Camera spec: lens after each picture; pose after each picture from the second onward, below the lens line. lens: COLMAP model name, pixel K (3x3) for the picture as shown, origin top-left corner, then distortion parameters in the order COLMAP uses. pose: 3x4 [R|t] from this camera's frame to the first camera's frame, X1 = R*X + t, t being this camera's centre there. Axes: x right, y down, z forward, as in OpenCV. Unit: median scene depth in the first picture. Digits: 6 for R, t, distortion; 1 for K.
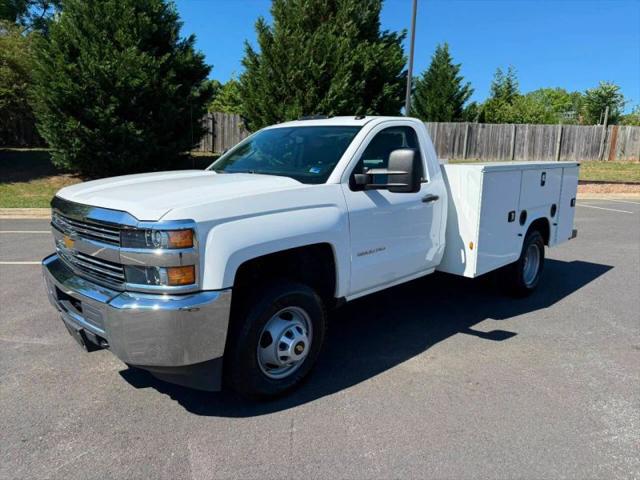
lens RADIAL K [[454.8, 0, 320.0], [0, 454.8, 240.0], [0, 0, 1]] dist [0.007457, 0.002754]
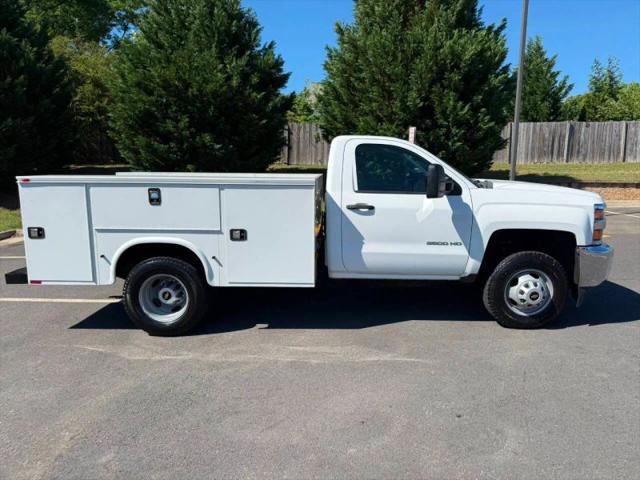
lens RADIAL K [[449.7, 0, 320.0], [0, 449.7, 240.0], [0, 0, 1]] dist [0.065104, -0.093063]
pose [[0.991024, -0.008505, -0.133411, -0.039404], [0.006196, 0.999824, -0.017711, -0.014258], [0.133539, 0.016725, 0.990902, 0.061992]]
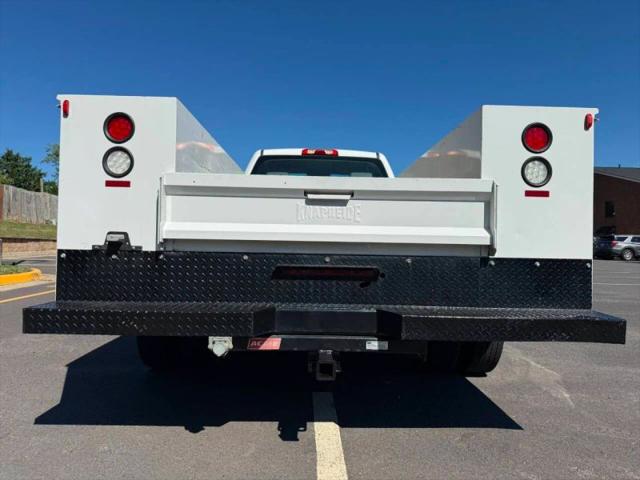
lens RADIAL K [[449.7, 0, 320.0], [0, 449.7, 240.0], [0, 0, 1]] dist [0.065104, -0.093063]
pose [[0.077758, -0.013539, 0.996880, -0.277018], [0.157431, 0.987529, 0.001132, -0.026524], [-0.984464, 0.156852, 0.078920, 0.275318]]
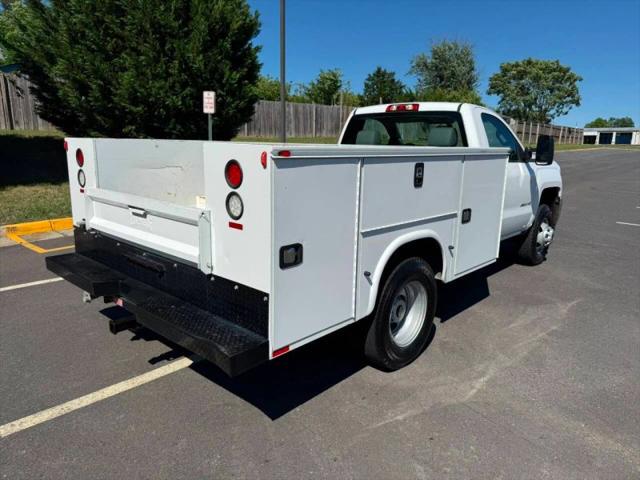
lens RADIAL K [[449.7, 0, 320.0], [0, 449.7, 240.0], [0, 0, 1]] dist [0.065104, -0.093063]
pose [[0.745708, -0.157681, 0.647346, -0.233772], [0.121134, 0.987485, 0.100993, -0.033278], [-0.655169, 0.003105, 0.755476, 0.153829]]
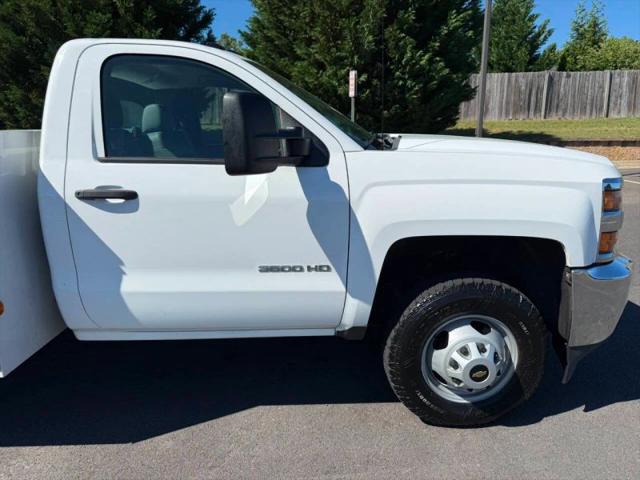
lens RADIAL K [[449.7, 0, 320.0], [0, 449.7, 240.0], [0, 0, 1]] dist [0.065104, -0.093063]
pose [[0.995522, -0.021379, -0.092086, 0.000137], [0.027130, 0.997729, 0.061653, -0.026884], [0.090559, -0.063876, 0.993841, 0.167974]]
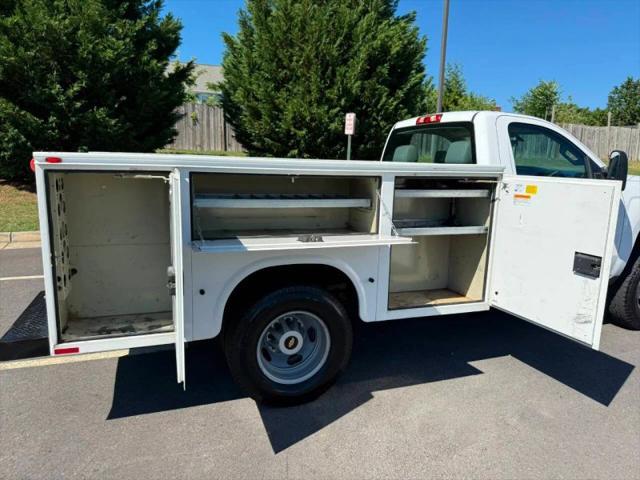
lens RADIAL K [[447.1, 0, 324.3], [0, 447.1, 238.5], [0, 0, 1]] dist [0.065661, -0.072849]
pose [[0.968507, -0.048511, 0.244214, -0.148875], [0.047021, 0.998823, 0.011934, -0.024260], [-0.244505, -0.000075, 0.969648, 0.120951]]
